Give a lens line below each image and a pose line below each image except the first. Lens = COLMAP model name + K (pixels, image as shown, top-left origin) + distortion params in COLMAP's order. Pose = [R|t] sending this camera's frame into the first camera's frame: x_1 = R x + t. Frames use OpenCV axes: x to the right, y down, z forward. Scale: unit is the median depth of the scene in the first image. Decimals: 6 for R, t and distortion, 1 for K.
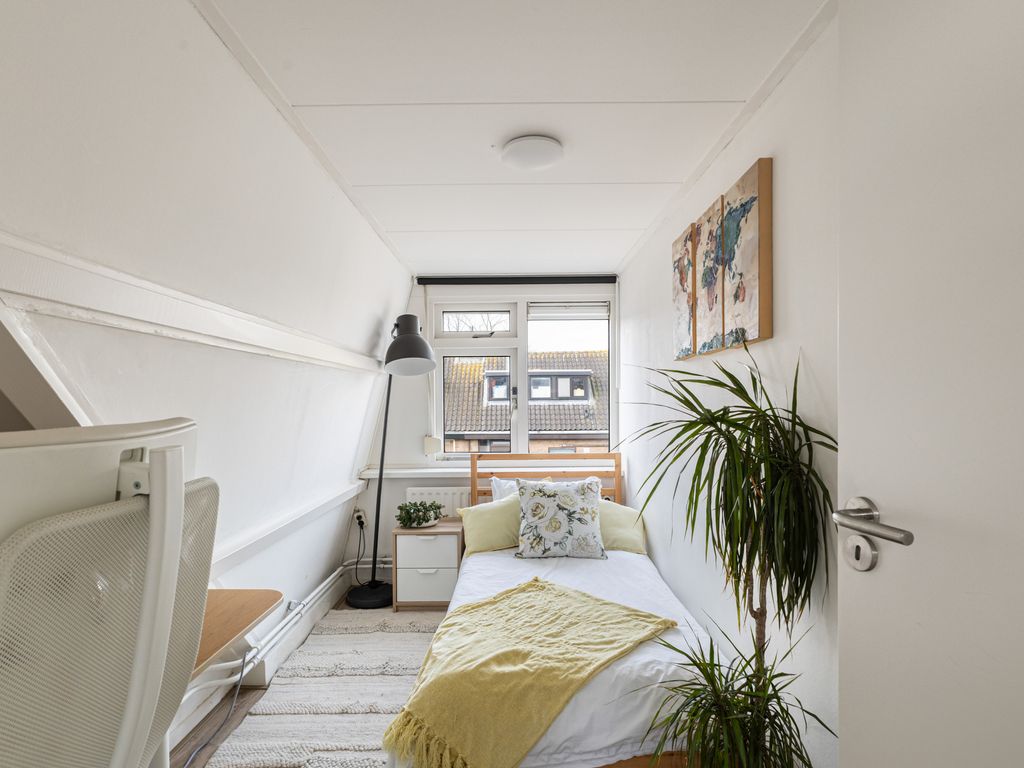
lens RADIAL K [[530.4, 0, 511.2], [0, 530.4, 409.5], [0, 0, 1]] dist [-0.000394, -0.000079]
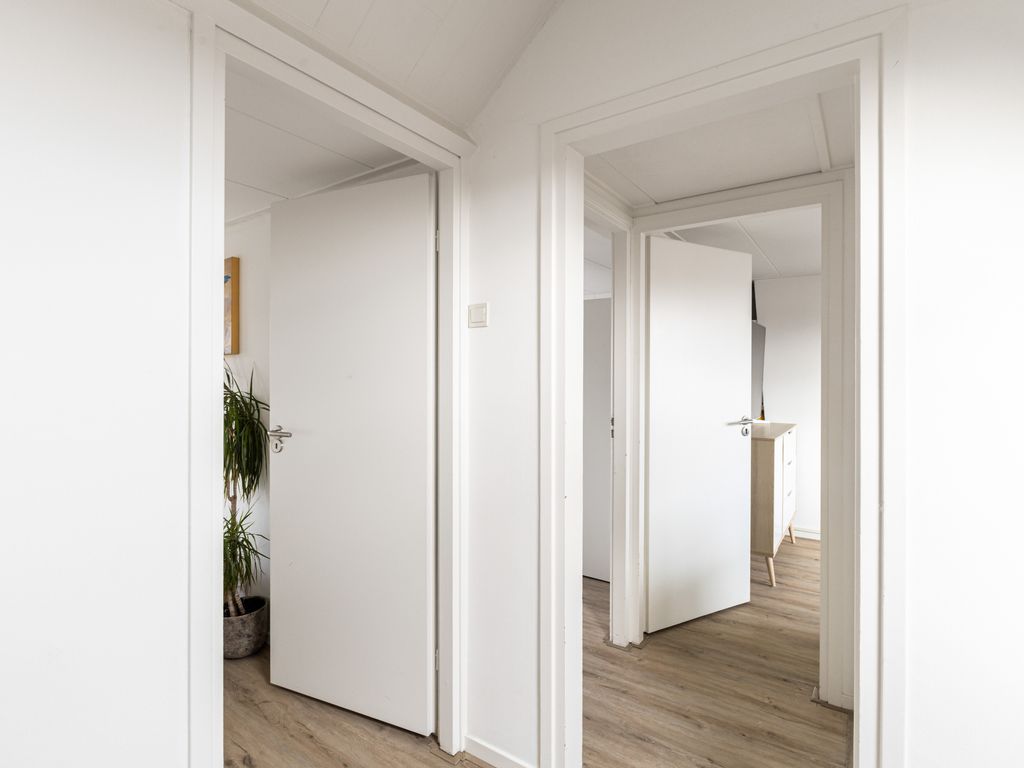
lens RADIAL K [[521.9, 0, 512.0], [0, 521.9, 384.0], [0, 0, 1]] dist [-0.000675, 0.000051]
pose [[0.565914, 0.004795, 0.824450, -0.549373], [0.002718, 0.999967, -0.007681, -0.014778], [-0.824460, 0.006588, 0.565882, -0.956888]]
